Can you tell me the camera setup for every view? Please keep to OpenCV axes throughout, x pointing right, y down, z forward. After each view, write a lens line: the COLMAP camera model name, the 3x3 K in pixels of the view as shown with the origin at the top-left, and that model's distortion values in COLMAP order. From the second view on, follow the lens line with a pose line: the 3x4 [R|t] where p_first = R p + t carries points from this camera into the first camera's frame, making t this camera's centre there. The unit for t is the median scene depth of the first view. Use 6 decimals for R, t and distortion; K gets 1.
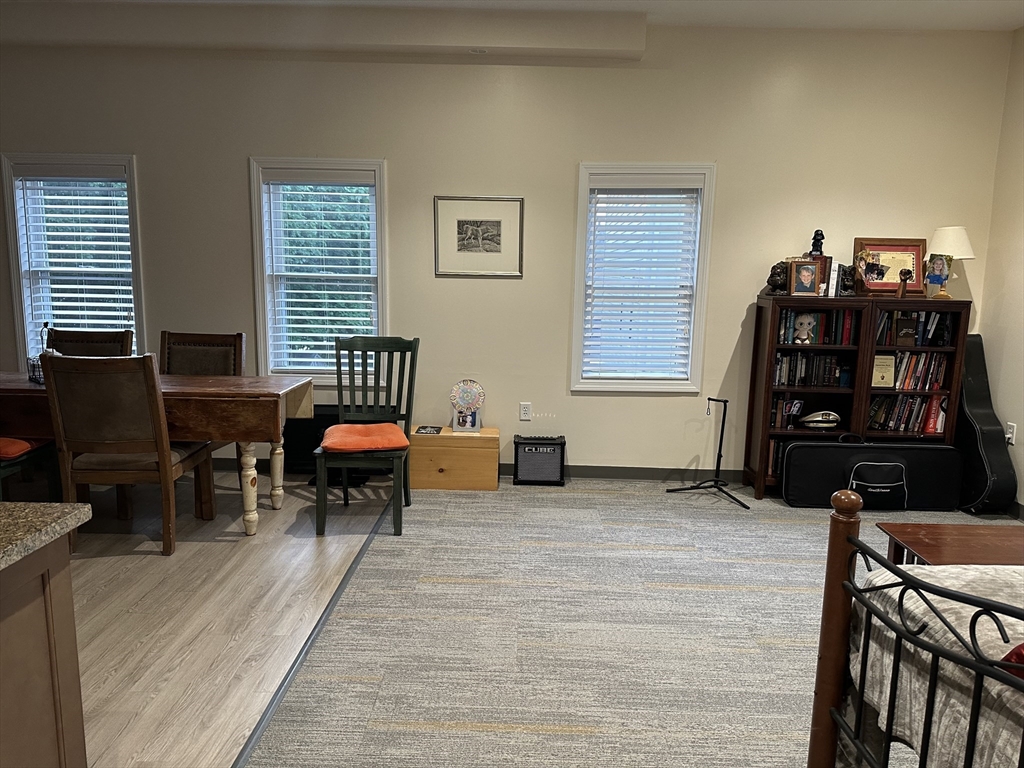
lens RADIAL K [[711.4, 0, 512.0], [0, 711.4, 382.1], [0, 0, 1]] dist [0.153547, -0.229141]
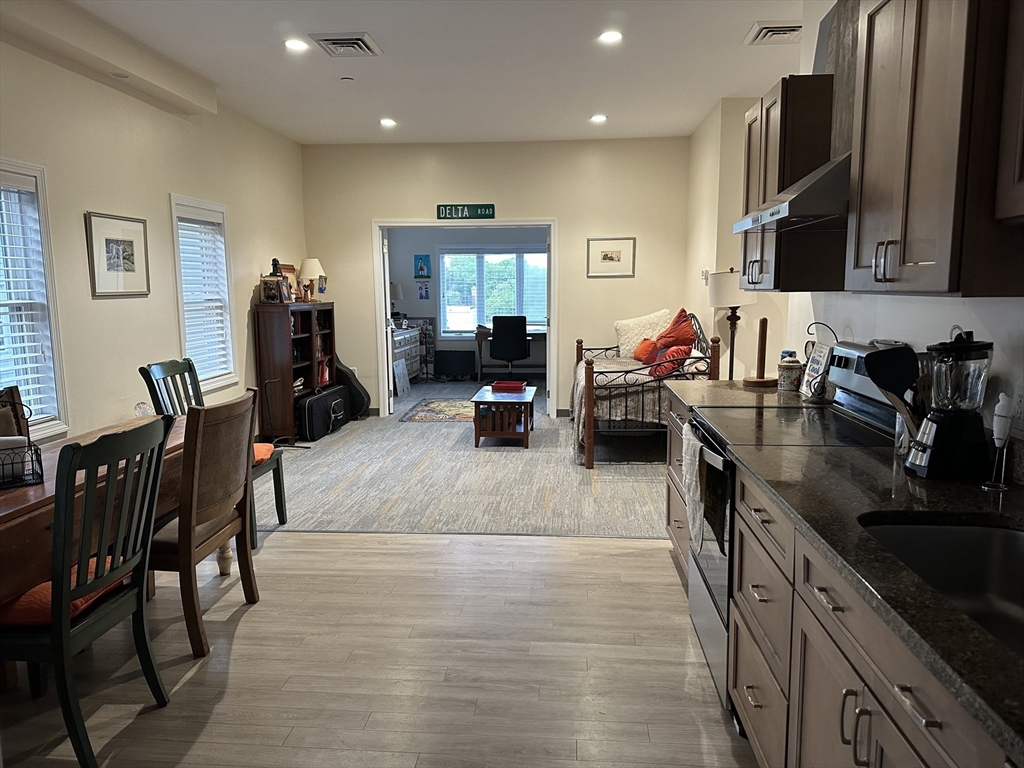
lens RADIAL K [[711.4, 0, 512.0], [0, 711.4, 382.1], [0, 0, 1]] dist [0.153547, -0.229141]
pose [[0.069241, -0.151547, 0.986022, -1.044863], [0.159824, 0.977312, 0.138985, -0.092013], [-0.984714, 0.147967, 0.091891, 0.428094]]
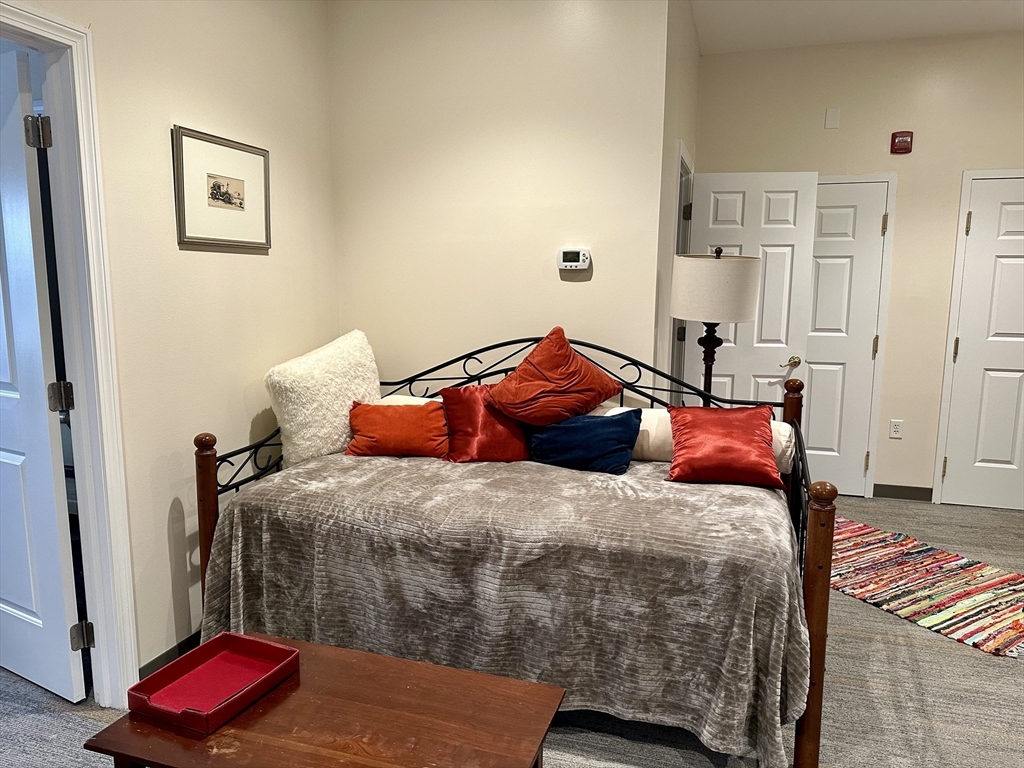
lens RADIAL K [[717.3, 0, 516.4], [0, 717.3, 384.3], [0, 0, 1]] dist [0.087868, -0.116623]
pose [[-0.956266, -0.069009, 0.284242, 0.247501], [0.017061, 0.956956, 0.289731, -0.127749], [-0.292001, 0.281910, -0.913927, 0.844965]]
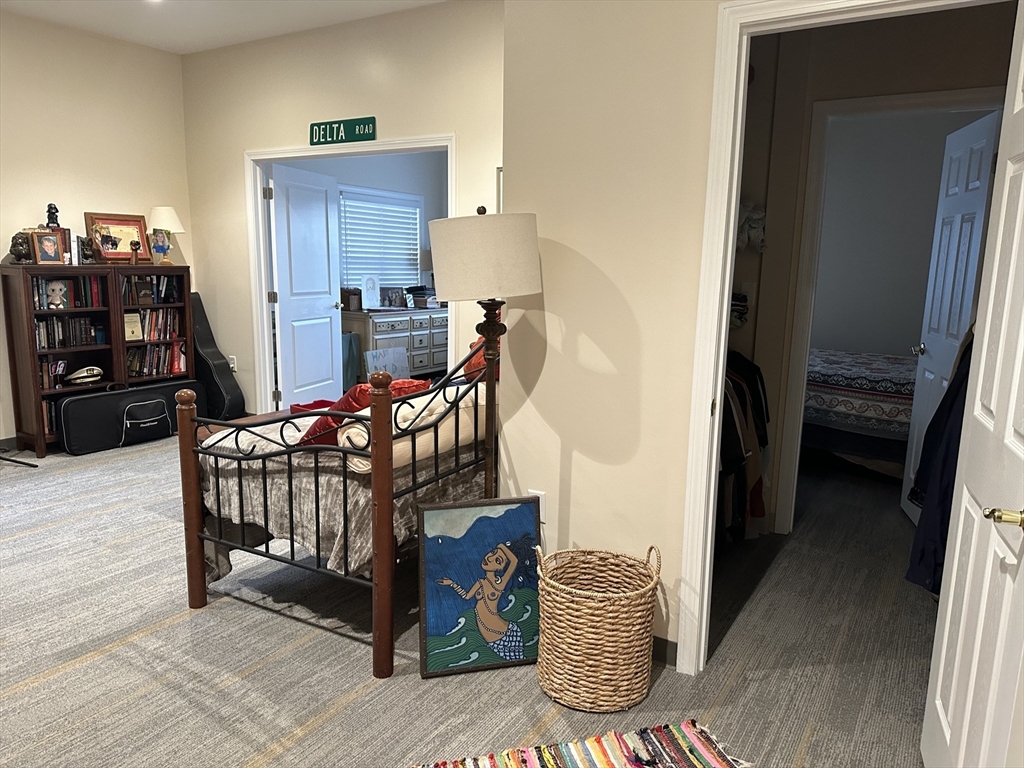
lens RADIAL K [[717.3, 0, 516.4], [0, 717.3, 384.3], [0, 0, 1]] dist [0.087868, -0.116623]
pose [[0.513245, -0.158530, 0.843474, -0.187242], [0.122067, 0.986285, 0.111095, 0.022028], [-0.849517, 0.045941, 0.525557, -0.155808]]
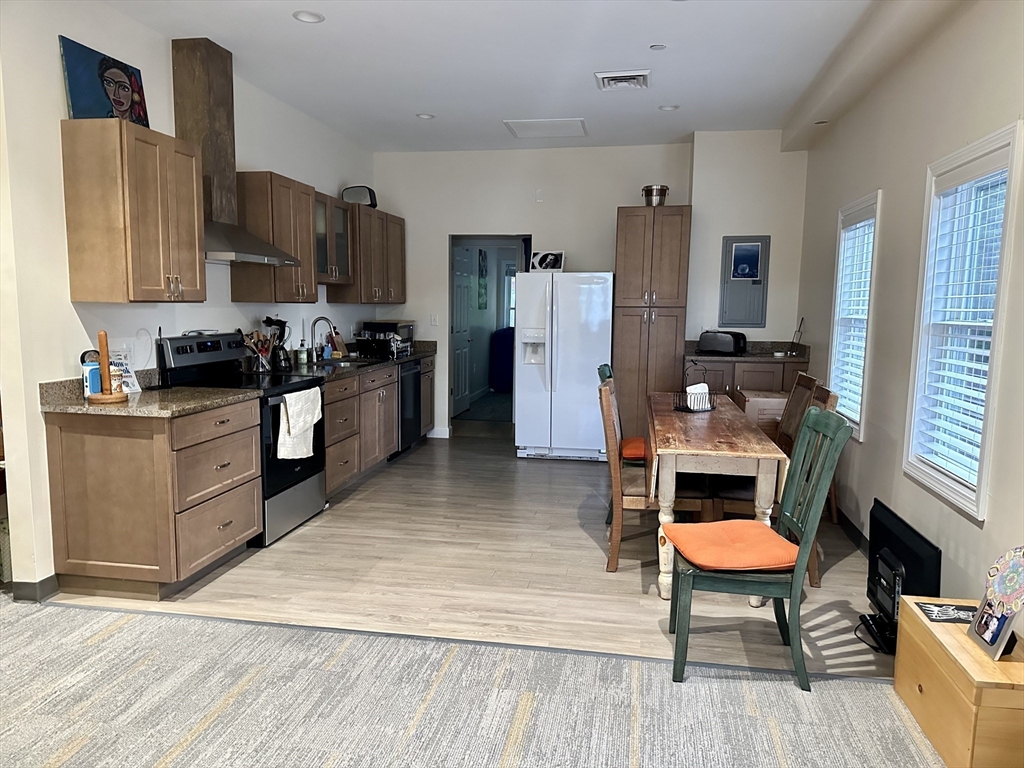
lens RADIAL K [[708.3, 0, 531.3], [0, 708.3, 390.0], [0, 0, 1]] dist [0.055317, -0.107890]
pose [[-0.138728, 0.098559, -0.985414, 0.454023], [-0.169545, 0.977981, 0.121685, -0.112326], [0.975710, 0.183953, -0.118963, 0.755677]]
